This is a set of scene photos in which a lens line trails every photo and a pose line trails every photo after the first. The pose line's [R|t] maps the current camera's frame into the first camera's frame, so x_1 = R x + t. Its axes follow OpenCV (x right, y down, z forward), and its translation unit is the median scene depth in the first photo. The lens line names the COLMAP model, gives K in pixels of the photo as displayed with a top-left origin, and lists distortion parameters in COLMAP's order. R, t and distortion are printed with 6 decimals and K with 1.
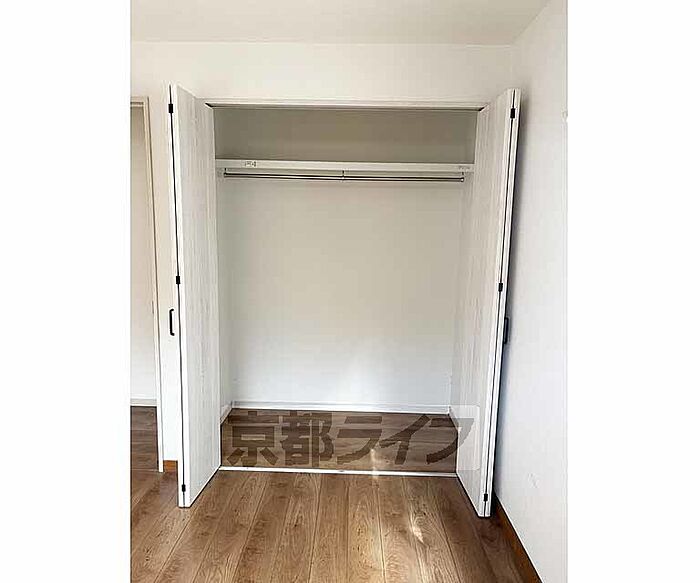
lens RADIAL K [[434.5, 0, 346.6], [0, 434.5, 291.4], [0, 0, 1]] dist [0.024809, 0.000076]
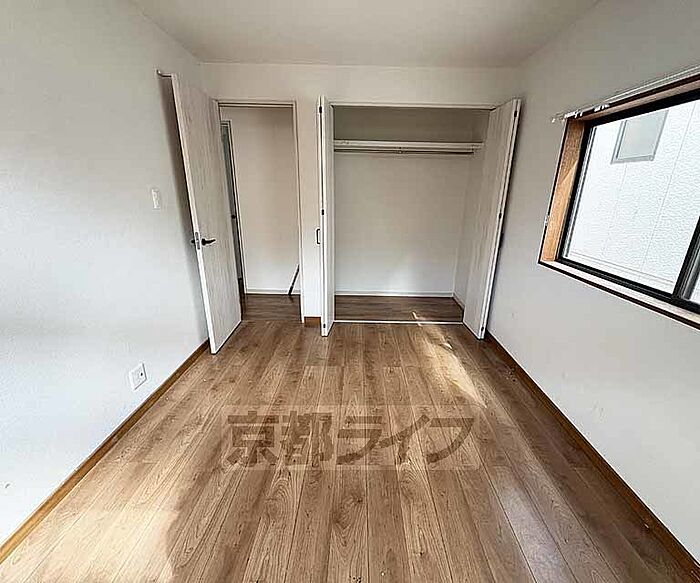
lens RADIAL K [[310.4, 0, 356.0], [0, 310.4, 292.4], [0, 0, 1]] dist [-0.001075, -0.000116]
pose [[0.999869, -0.005668, 0.015157, -0.251587], [0.003013, 0.985486, 0.169732, 0.076716], [-0.015899, -0.169664, 0.985374, -0.298133]]
